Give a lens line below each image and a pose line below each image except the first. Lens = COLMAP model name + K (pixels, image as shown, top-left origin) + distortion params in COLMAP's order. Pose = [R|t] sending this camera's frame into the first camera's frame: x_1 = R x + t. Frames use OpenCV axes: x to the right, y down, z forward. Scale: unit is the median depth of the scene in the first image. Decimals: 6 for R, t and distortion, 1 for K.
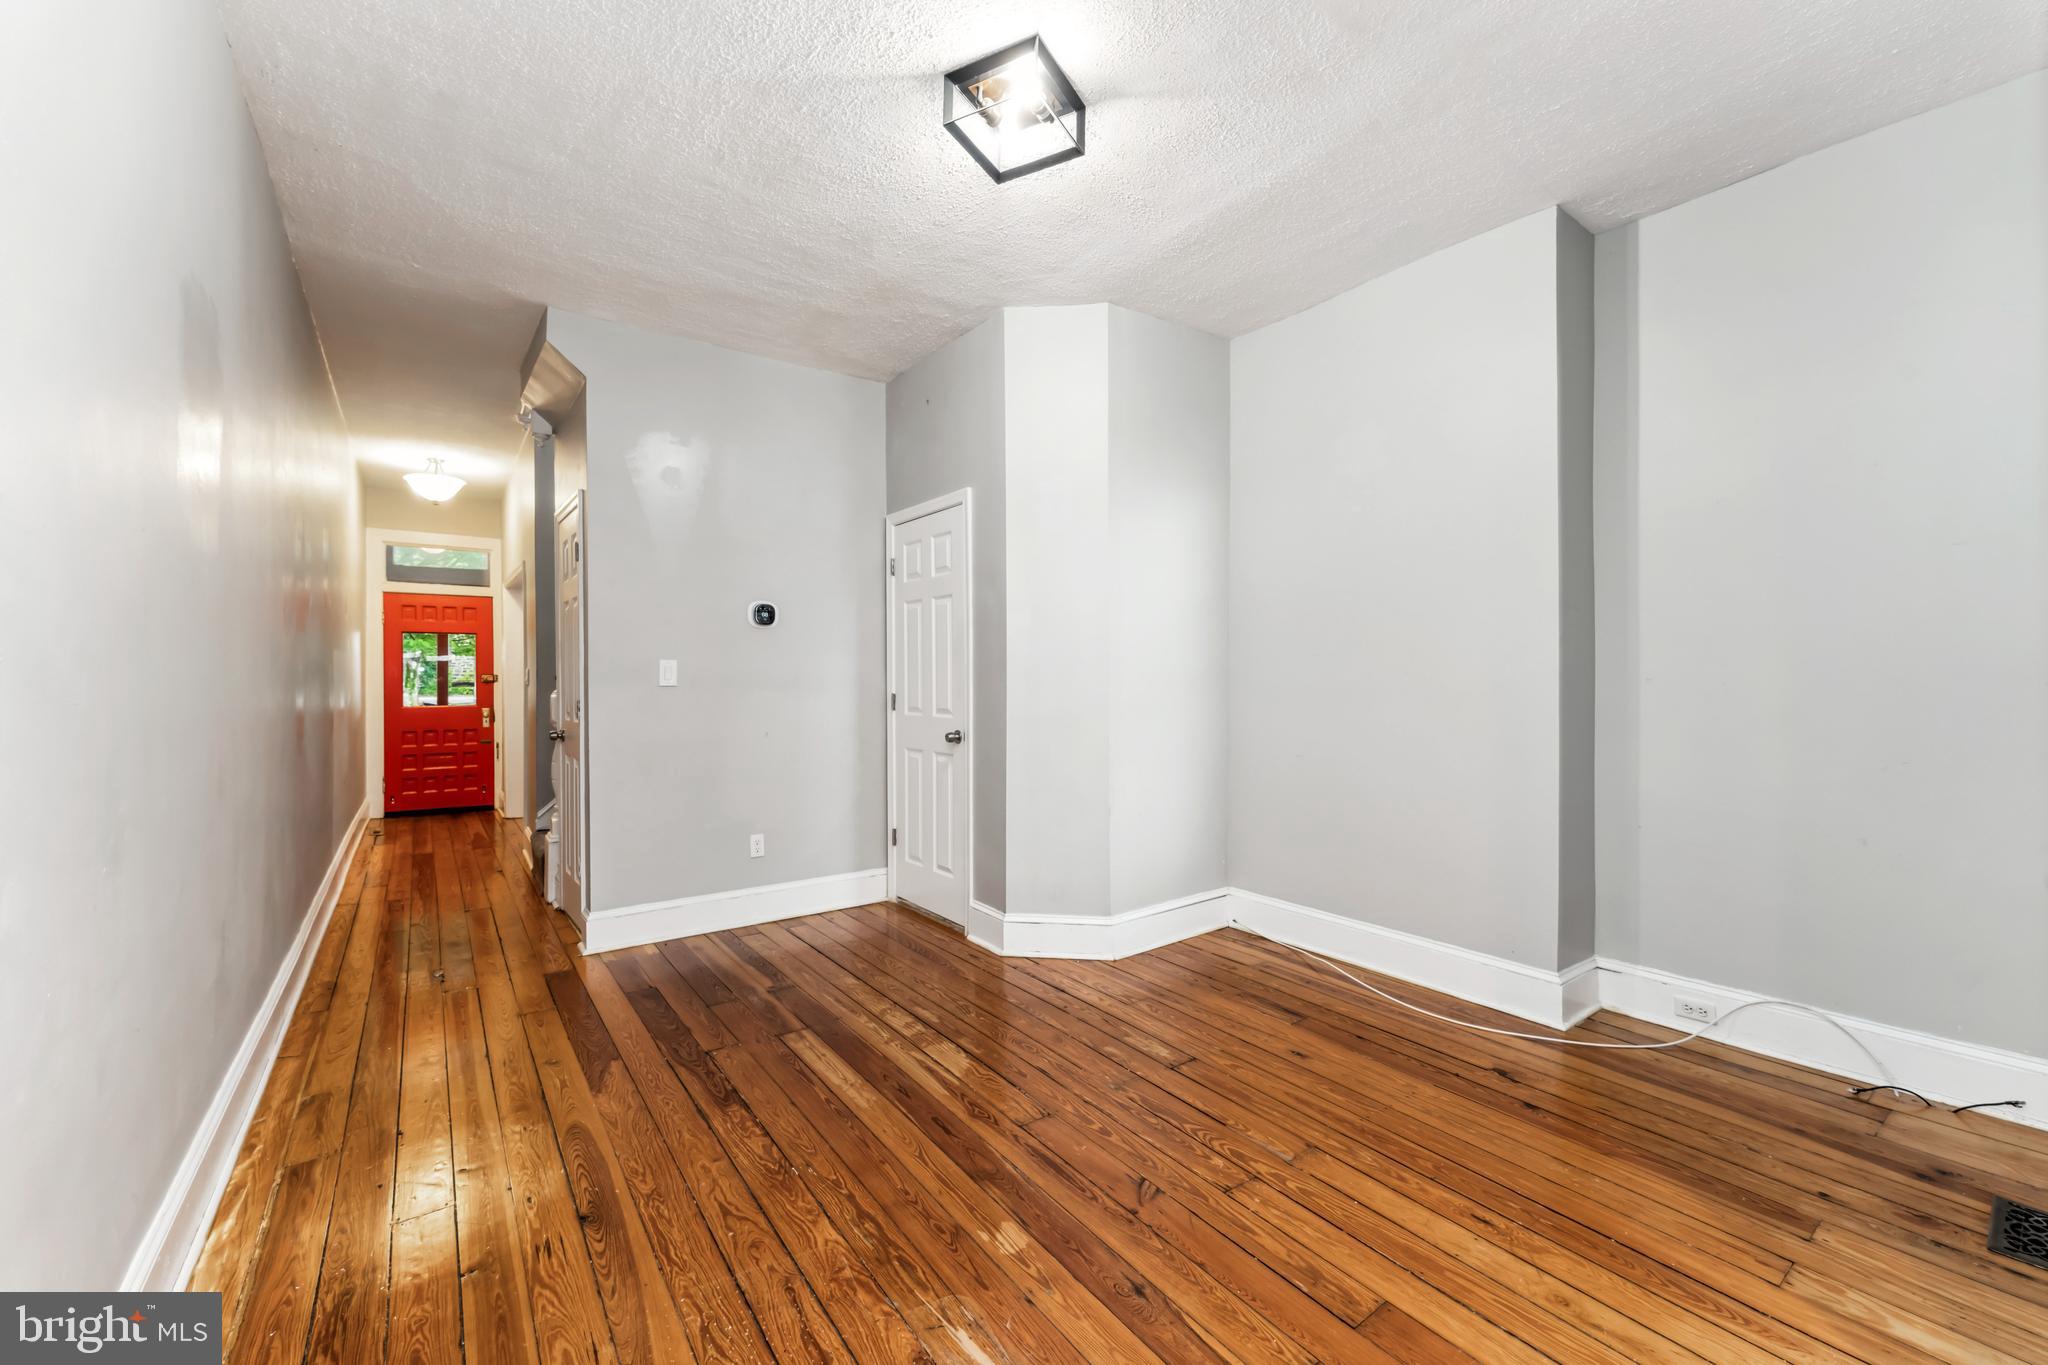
lens RADIAL K [[818.1, 0, 1024.0], [0, 818.1, 682.5], [0, 0, 1]] dist [0.000018, 0.000095]
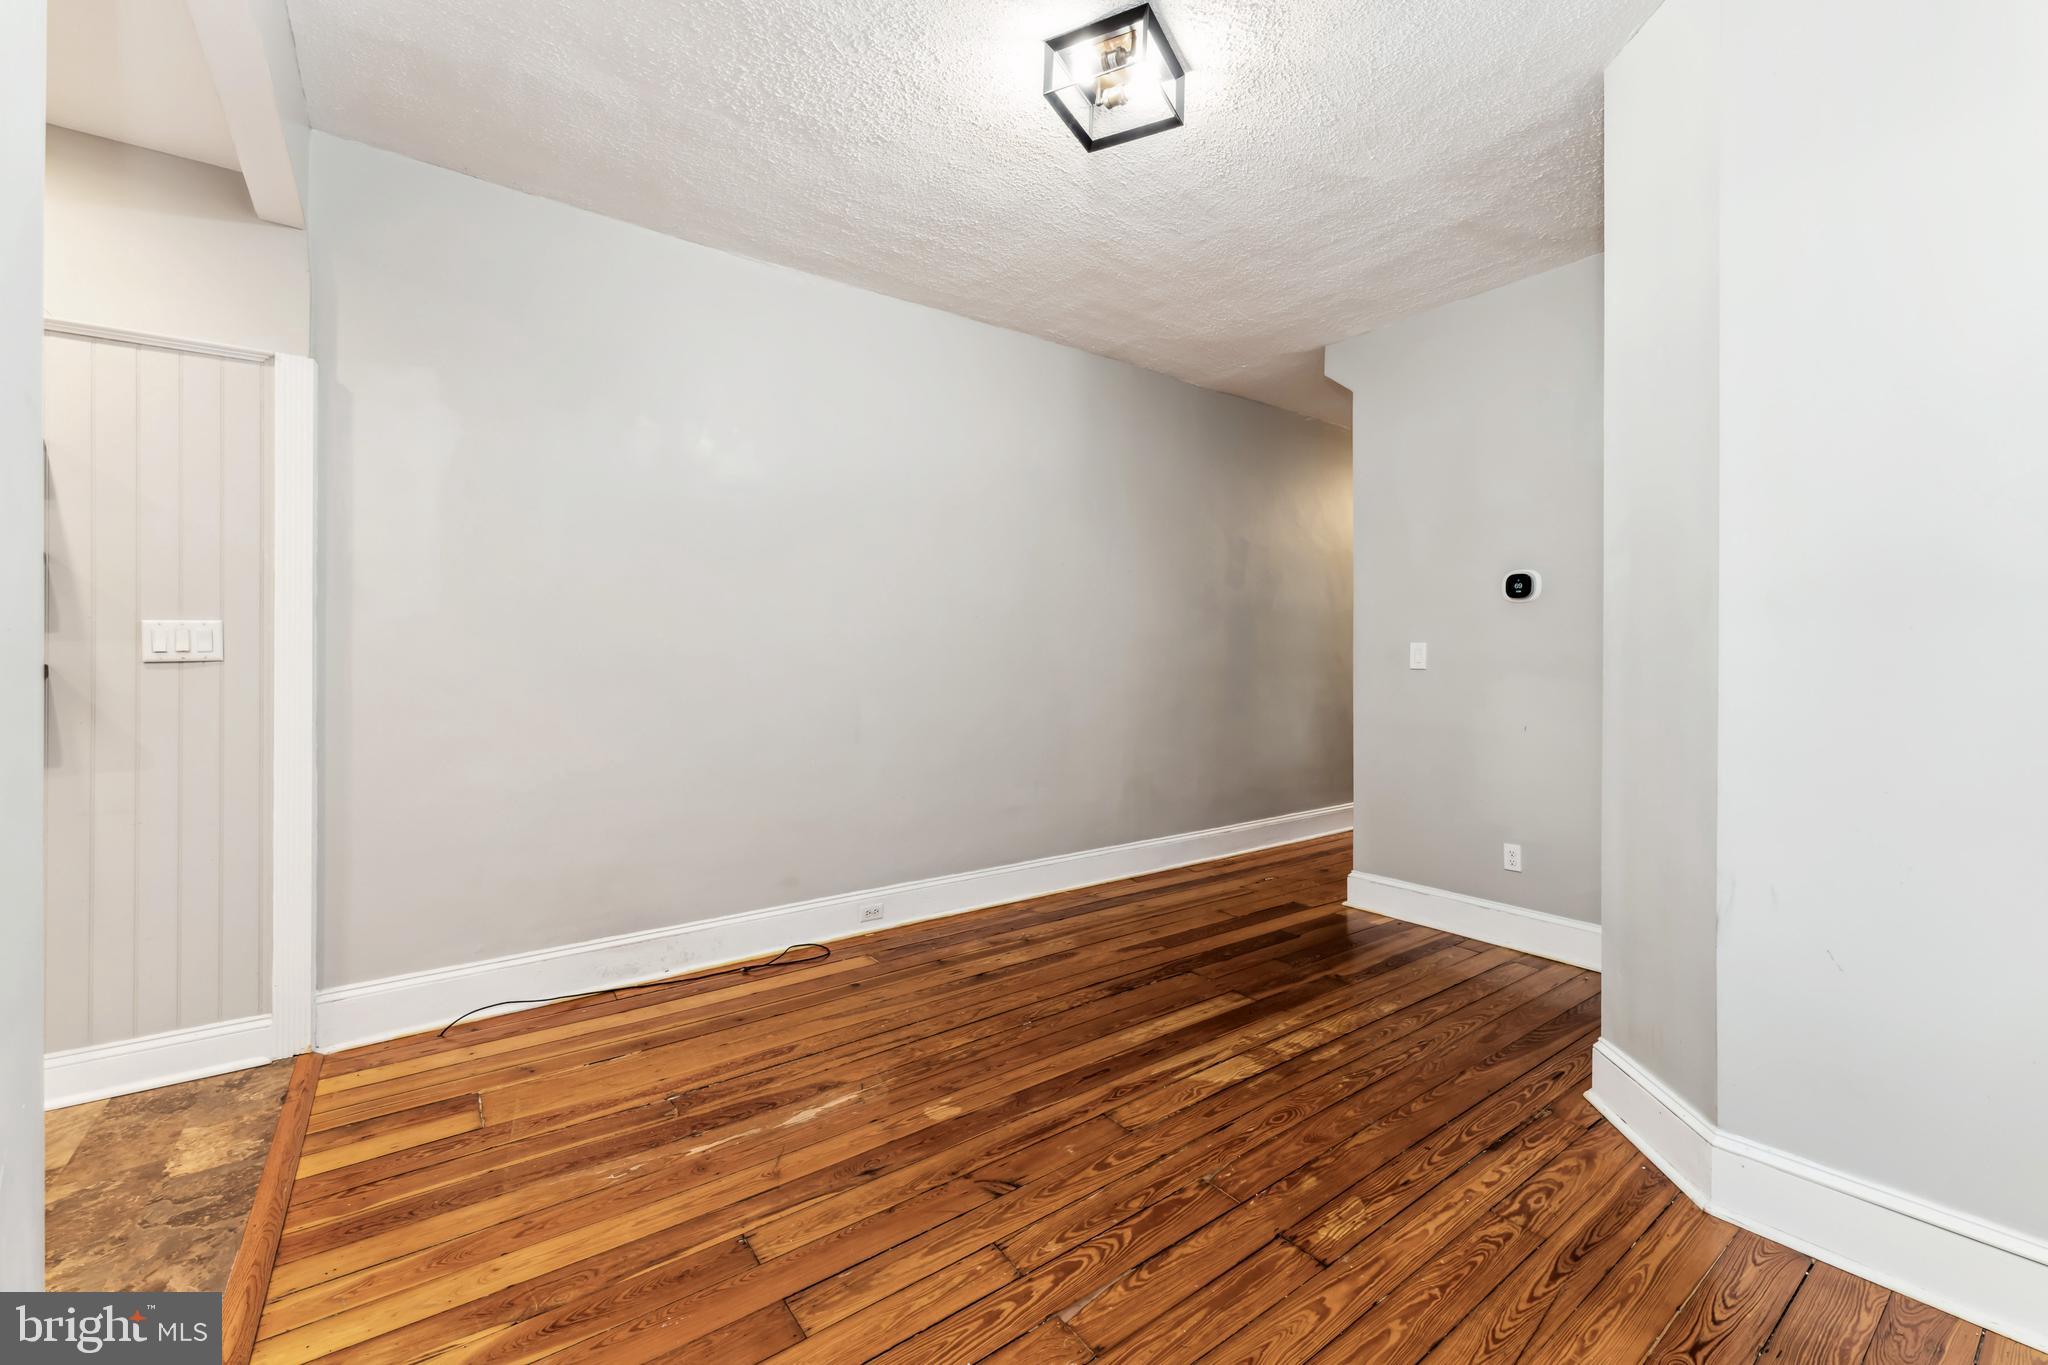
lens RADIAL K [[832.5, 0, 1023.8], [0, 832.5, 668.0], [0, 0, 1]] dist [-0.000704, -0.000023]
pose [[0.002094, 0.011700, -0.999929, 0.837487], [-0.007965, 0.999900, 0.011683, -0.006667], [0.999966, 0.007940, 0.002187, 0.754993]]
